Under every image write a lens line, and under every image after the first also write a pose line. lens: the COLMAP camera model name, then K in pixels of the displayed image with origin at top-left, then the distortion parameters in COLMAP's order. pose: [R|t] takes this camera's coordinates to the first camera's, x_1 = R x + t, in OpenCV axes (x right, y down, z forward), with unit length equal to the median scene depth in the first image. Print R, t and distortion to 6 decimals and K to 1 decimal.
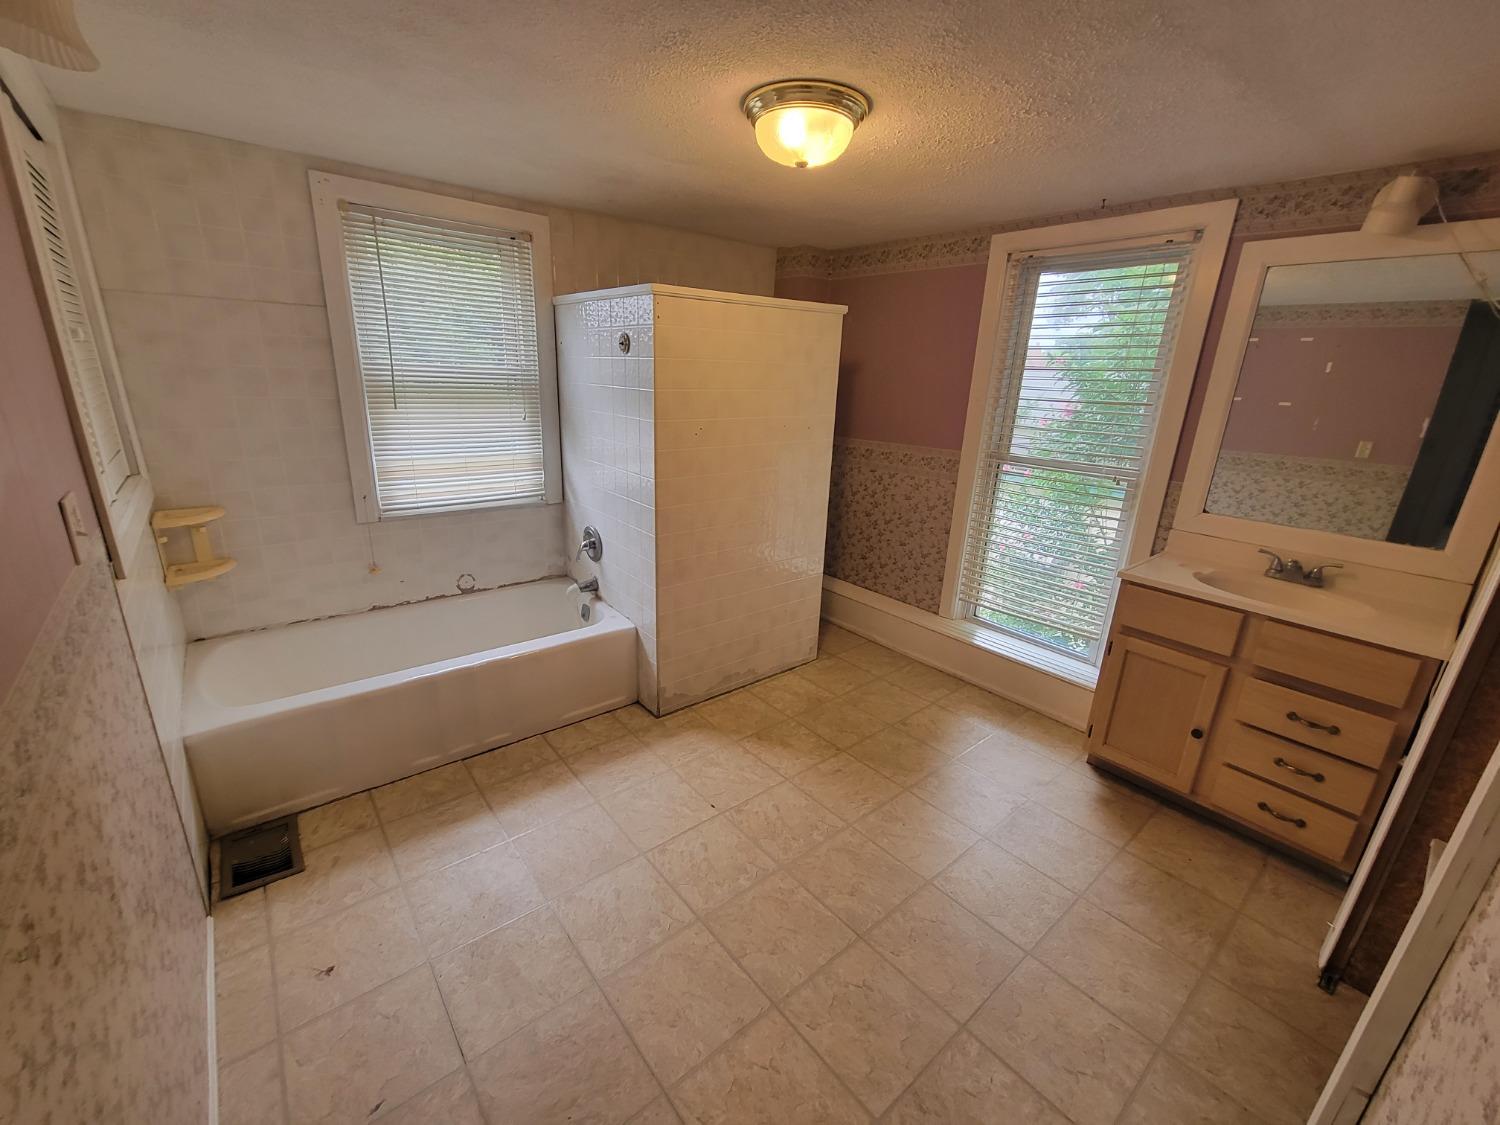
lens RADIAL K [[612.5, 0, 742.7], [0, 612.5, 561.9], [0, 0, 1]] dist [-0.000050, -0.002832]
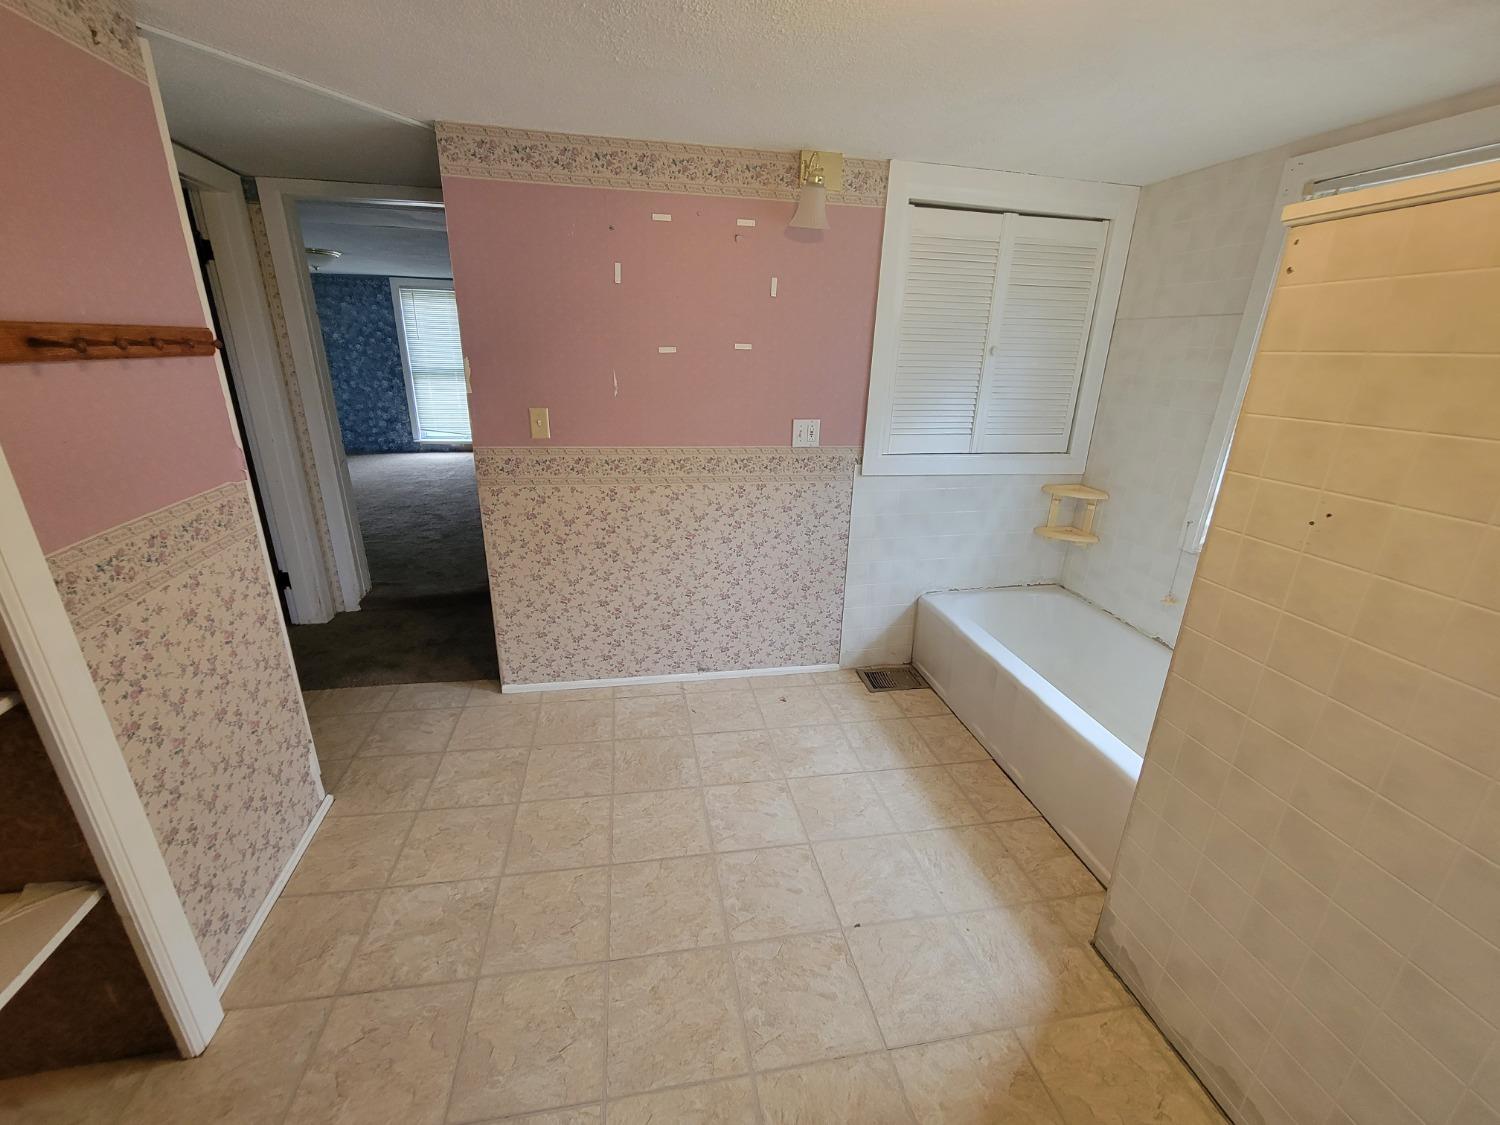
lens RADIAL K [[612.5, 0, 742.7], [0, 612.5, 561.9], [0, 0, 1]] dist [-0.000050, -0.002832]
pose [[-0.476180, 0.245685, -0.844329, 0.681438], [-0.303932, 0.855016, 0.420205, -0.338326], [0.825153, 0.456712, -0.332470, 1.117896]]
